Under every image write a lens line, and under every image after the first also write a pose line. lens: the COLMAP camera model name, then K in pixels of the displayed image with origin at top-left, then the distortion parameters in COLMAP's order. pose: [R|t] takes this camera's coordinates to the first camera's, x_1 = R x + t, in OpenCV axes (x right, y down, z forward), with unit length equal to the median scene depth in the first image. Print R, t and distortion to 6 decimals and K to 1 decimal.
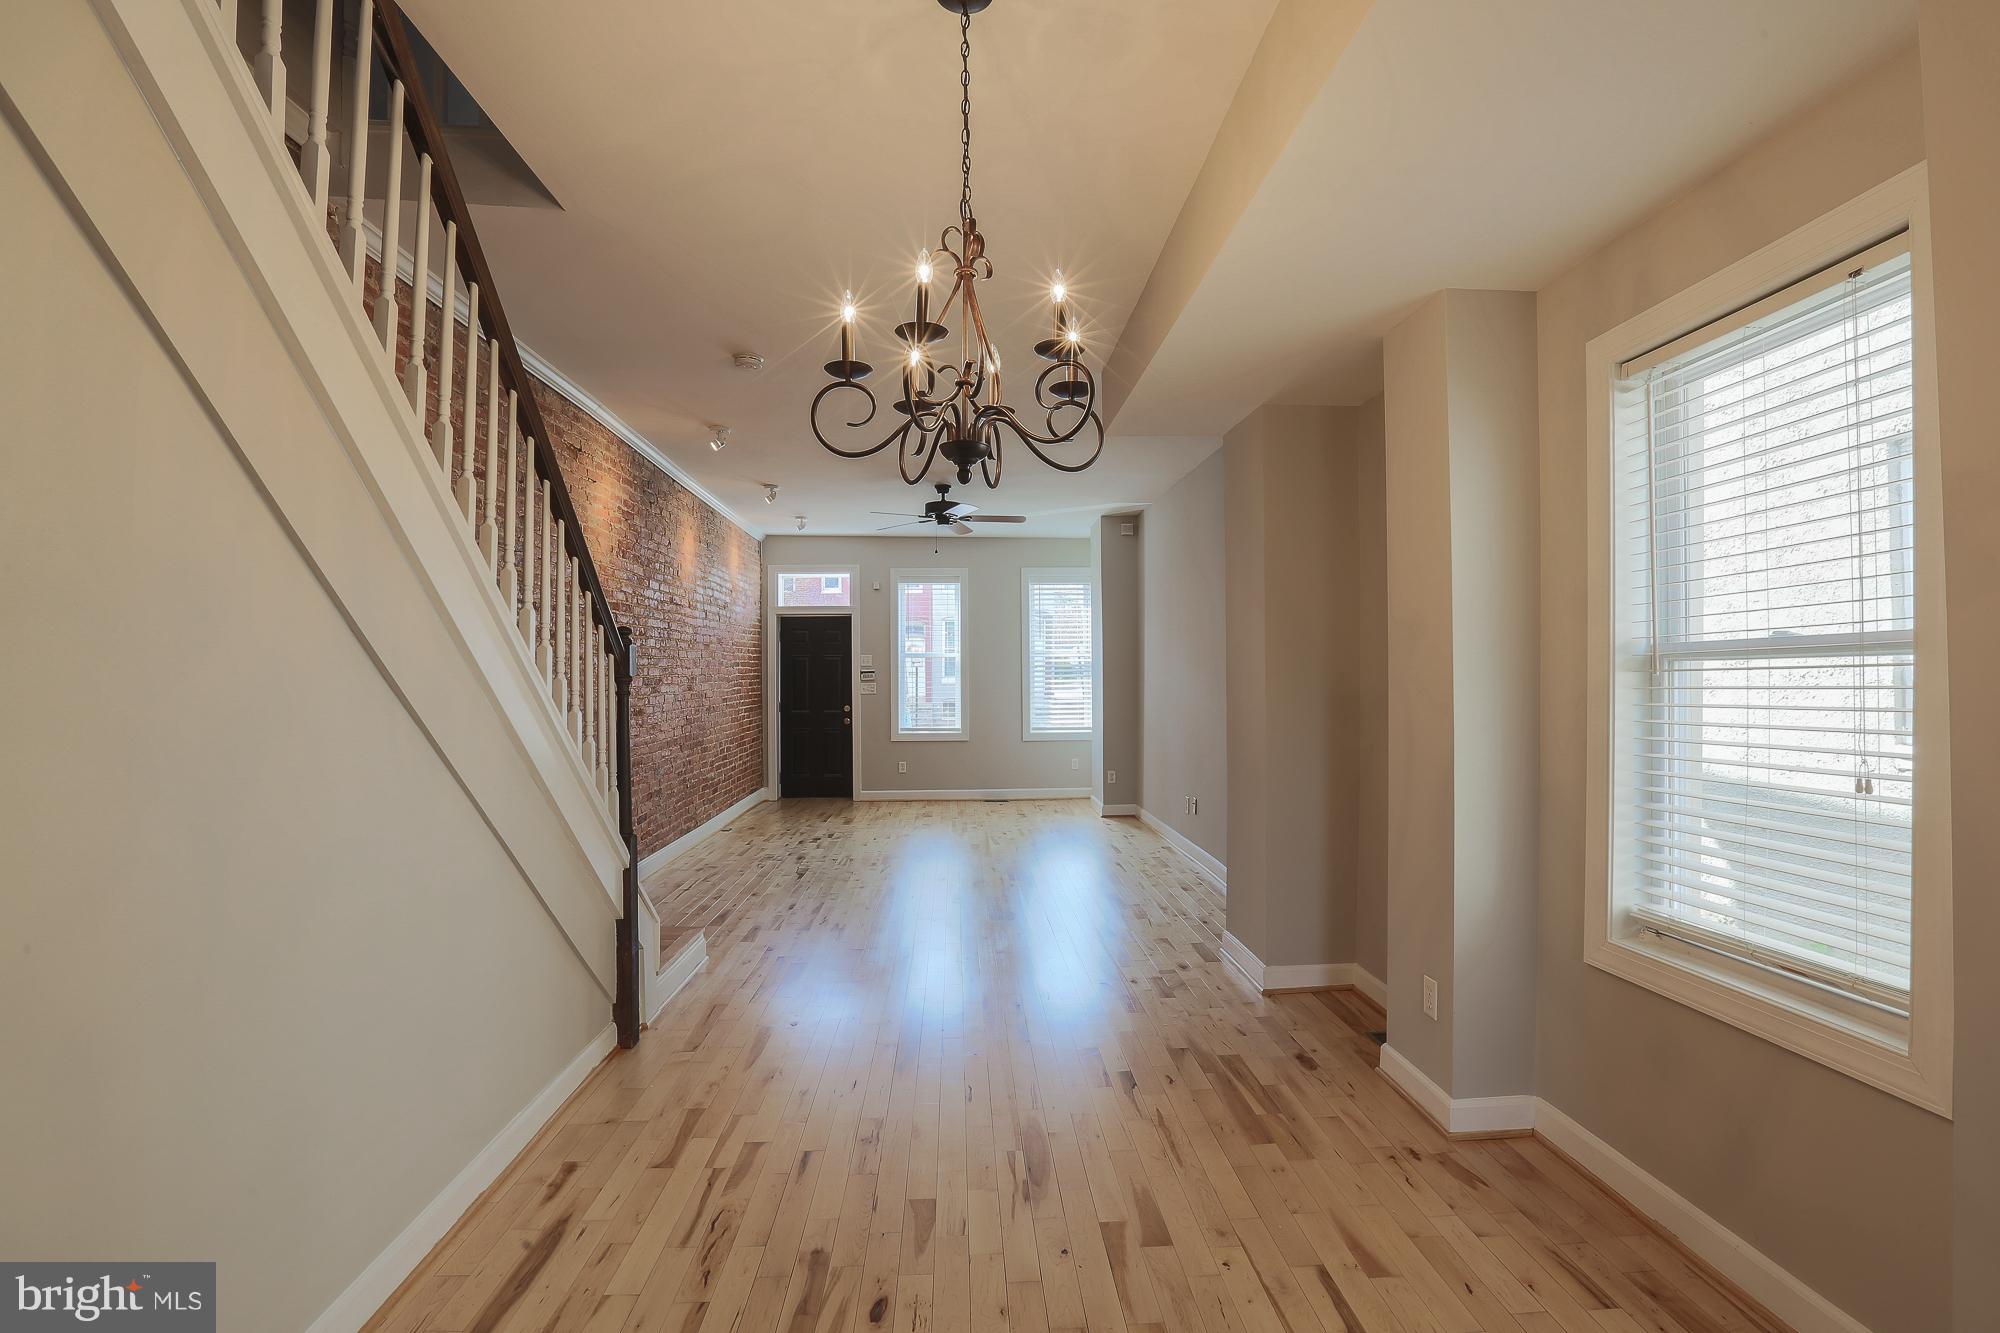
lens RADIAL K [[942.1, 0, 981.7], [0, 942.1, 675.6], [0, 0, 1]] dist [-0.048669, 0.013581]
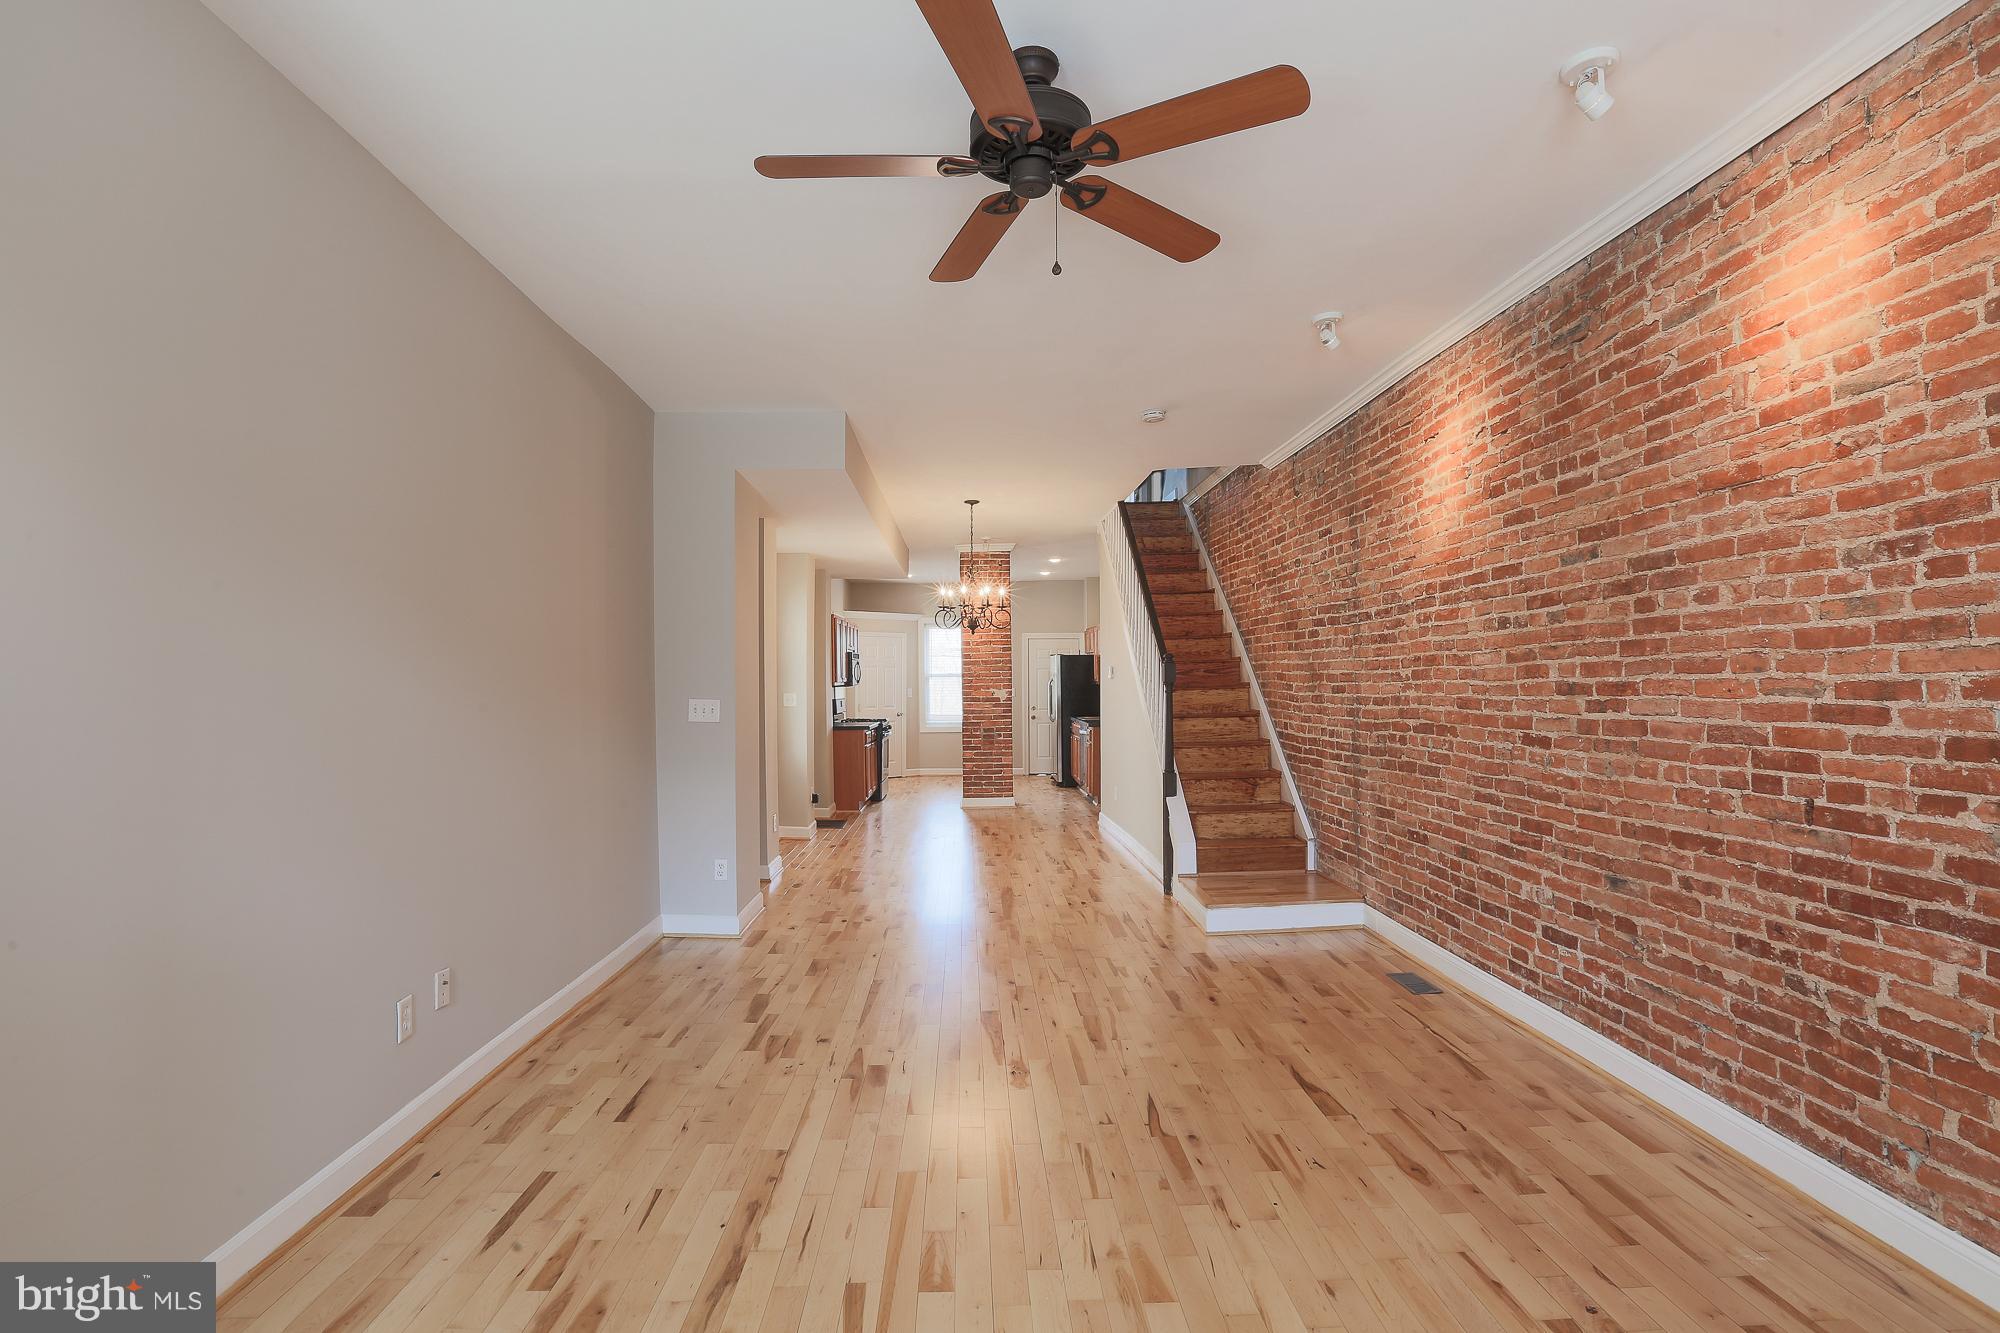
lens RADIAL K [[942.1, 0, 1008.8], [0, 942.1, 662.1], [0, 0, 1]] dist [-0.048669, 0.013581]
pose [[-0.999801, 0.009496, -0.017527, -0.020816], [0.009862, 0.999732, -0.020942, -0.000676], [0.017323, -0.021111, -0.999627, 1.041264]]
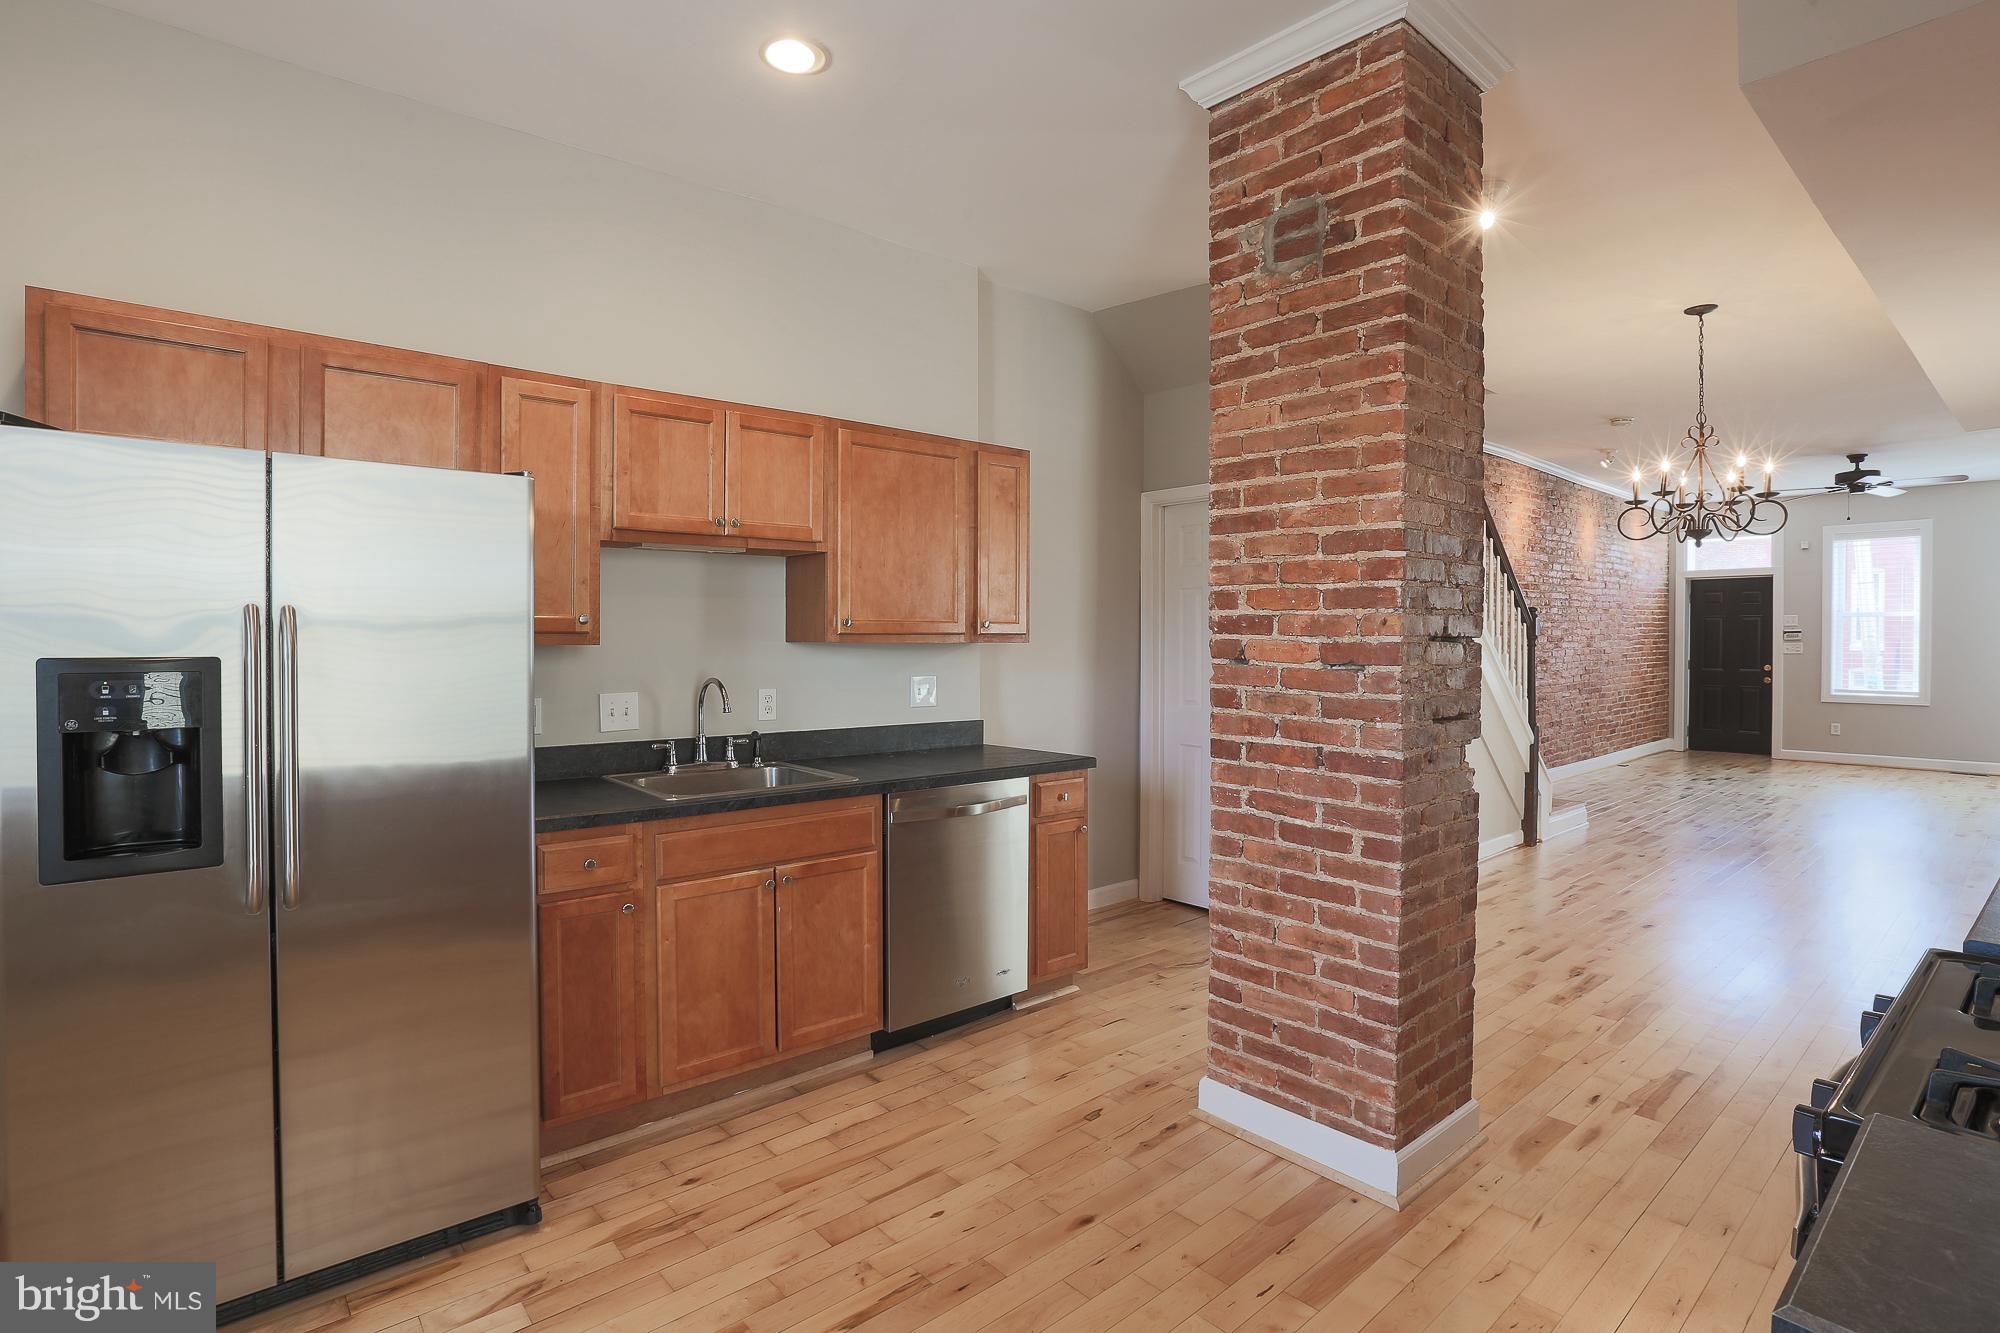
lens RADIAL K [[942.1, 0, 955.2], [0, 942.1, 649.9], [0, 0, 1]] dist [-0.048669, 0.013581]
pose [[0.604515, 0.014286, -0.796466, 0.125264], [-0.001166, 0.999854, 0.017049, -0.000101], [0.796593, -0.009378, 0.604444, -0.329072]]
